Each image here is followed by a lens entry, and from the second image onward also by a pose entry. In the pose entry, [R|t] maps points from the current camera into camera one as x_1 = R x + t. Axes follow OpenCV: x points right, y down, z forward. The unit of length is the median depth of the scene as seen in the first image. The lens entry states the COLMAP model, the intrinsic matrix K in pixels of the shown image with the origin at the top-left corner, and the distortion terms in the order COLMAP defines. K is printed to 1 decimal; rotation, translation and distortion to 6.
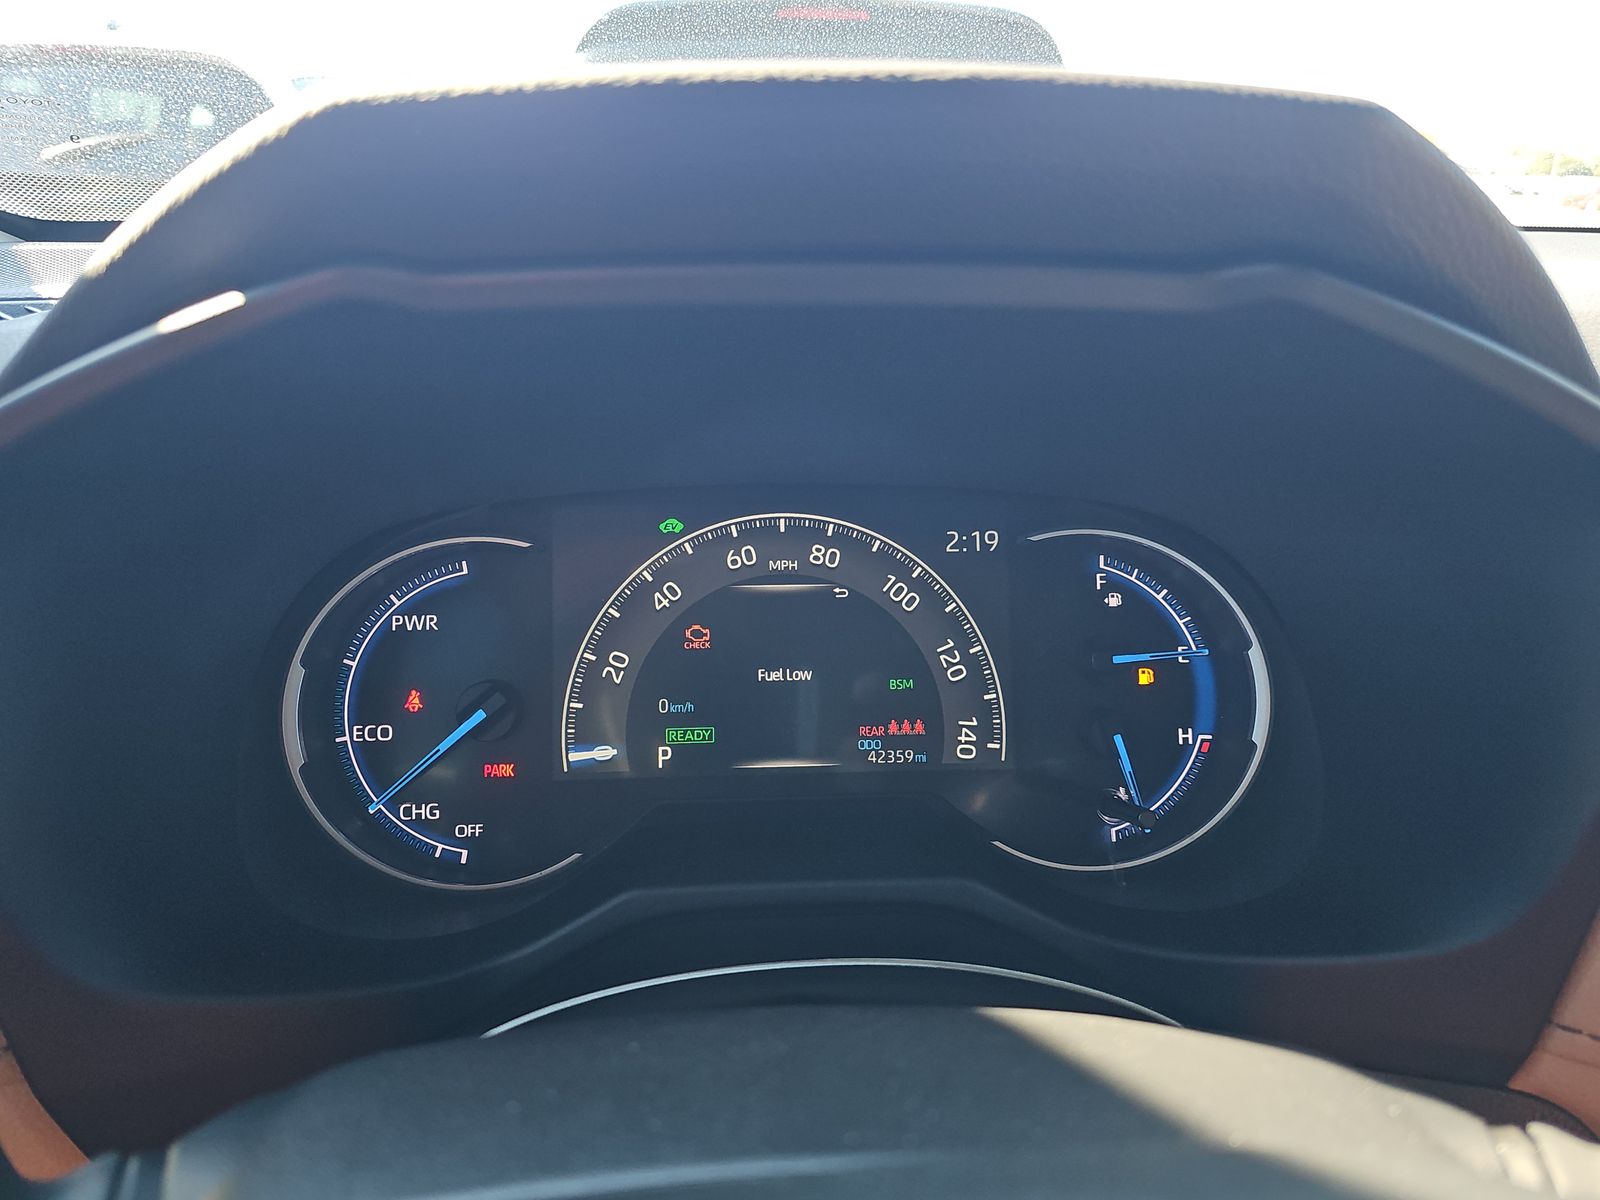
lens RADIAL K [[1065.2, 0, 792.0], [0, 1065.2, 590.8], [0, 0, 1]] dist [0.025563, -0.015924]
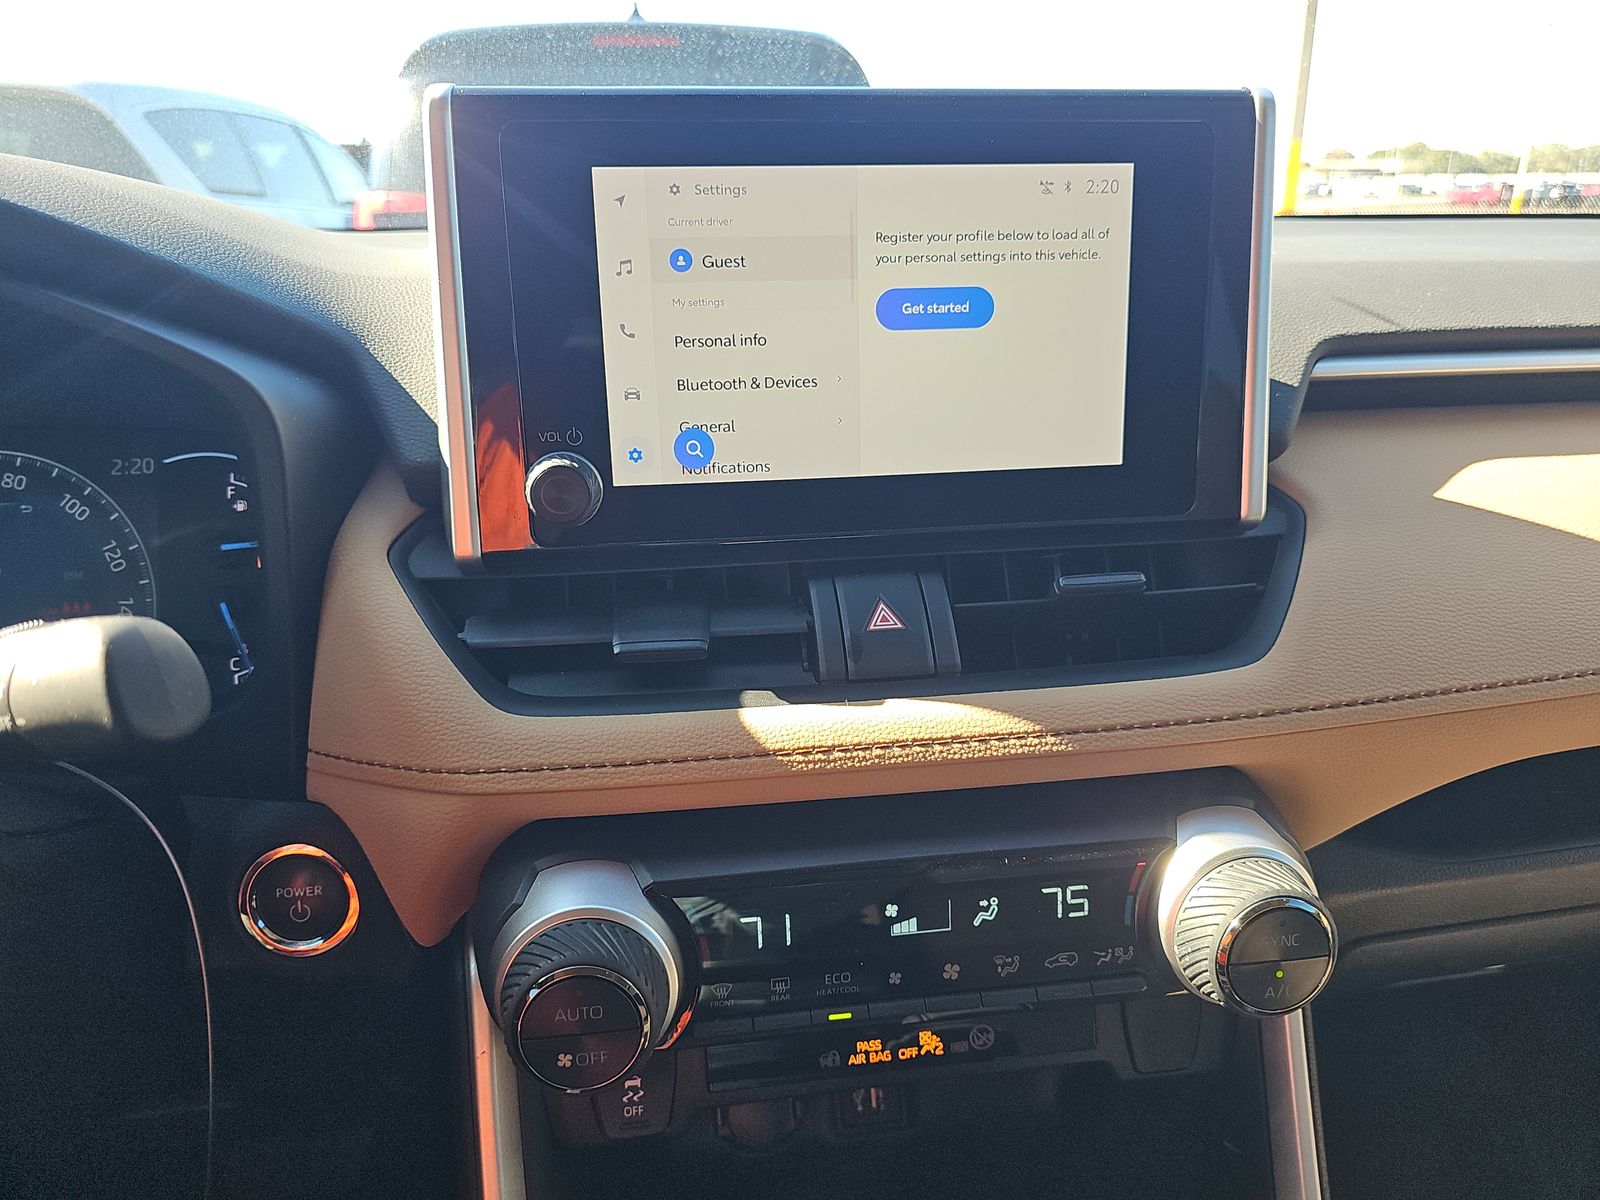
lens RADIAL K [[1065.2, 0, 792.4], [0, 1065.2, 588.9], [0, 0, 1]] dist [0.025563, -0.015924]
pose [[0.996166, -0.046731, 0.073950, 0.891060], [0.047690, 0.998799, -0.011247, 0.161611], [-0.073336, 0.014731, 0.997198, -0.388991]]
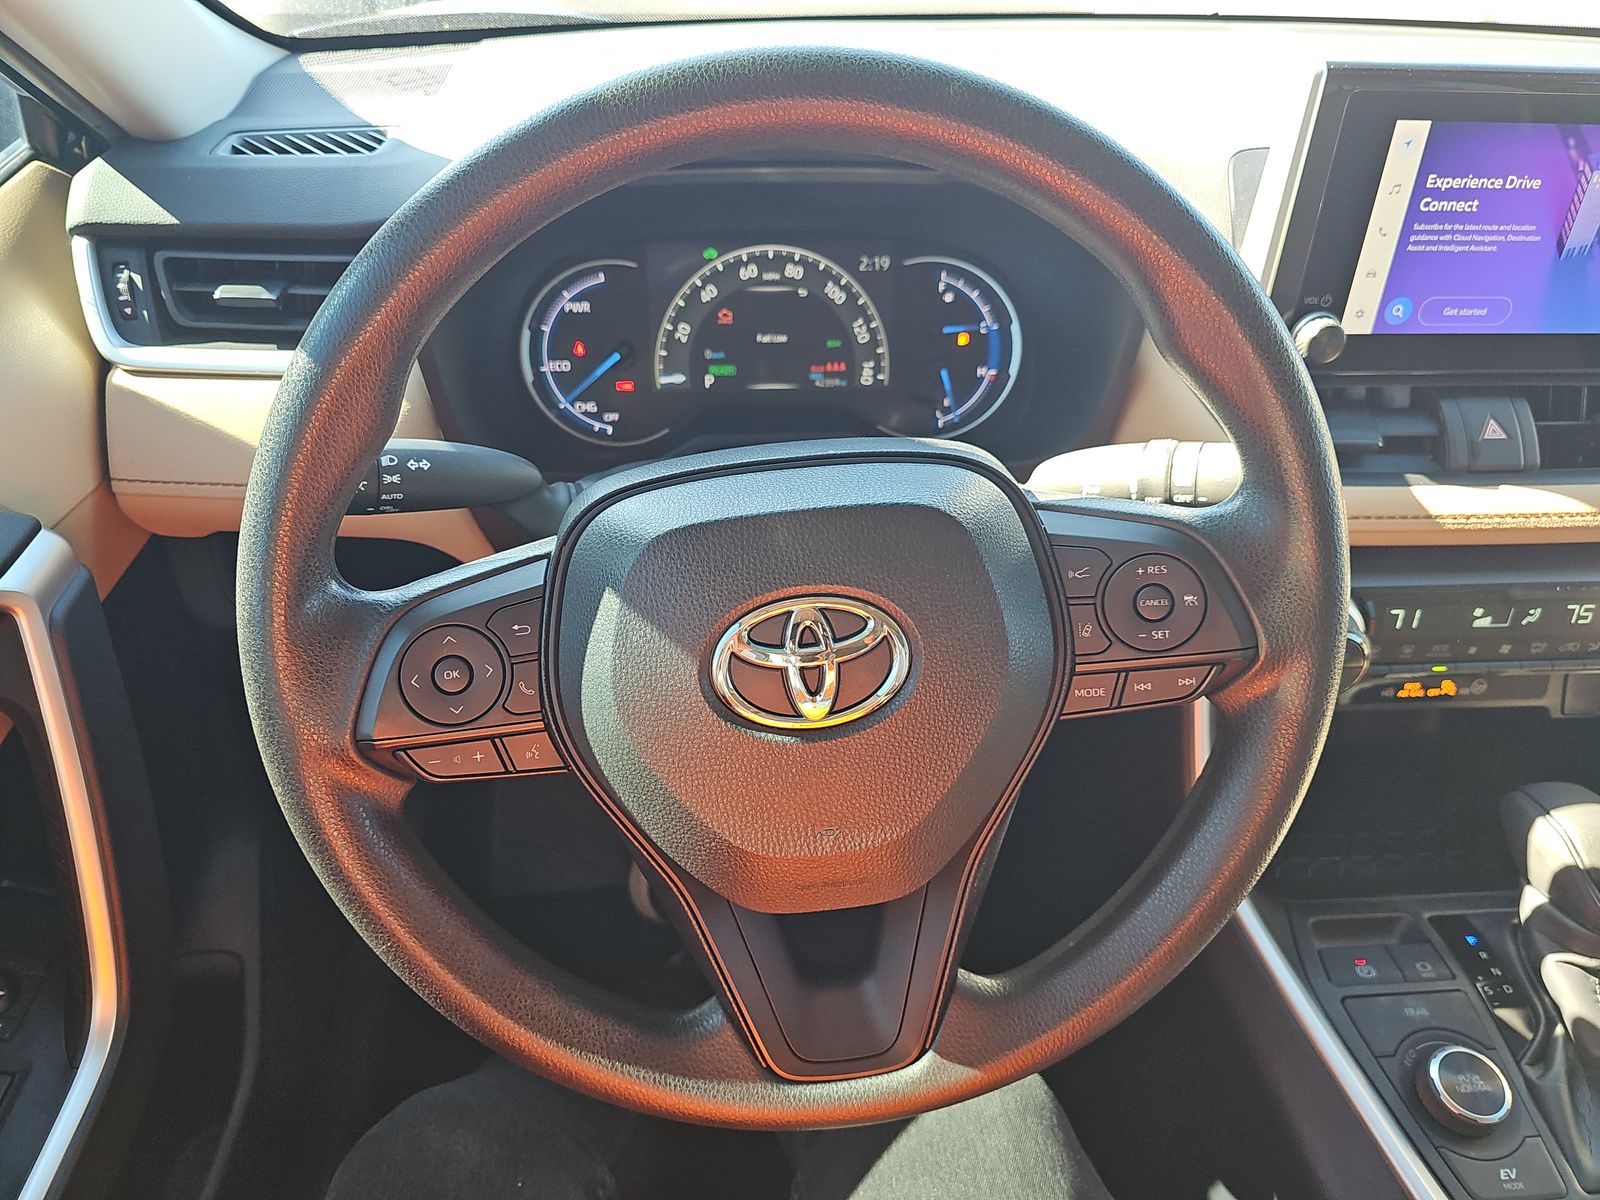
lens RADIAL K [[1065.2, 0, 796.4], [0, 1065.2, 595.7], [0, 0, 1]] dist [0.025563, -0.015924]
pose [[0.999787, 0.002653, 0.020491, -0.001120], [-0.008566, 0.955705, 0.294202, -0.040395], [-0.018803, -0.294315, 0.955523, -0.934143]]
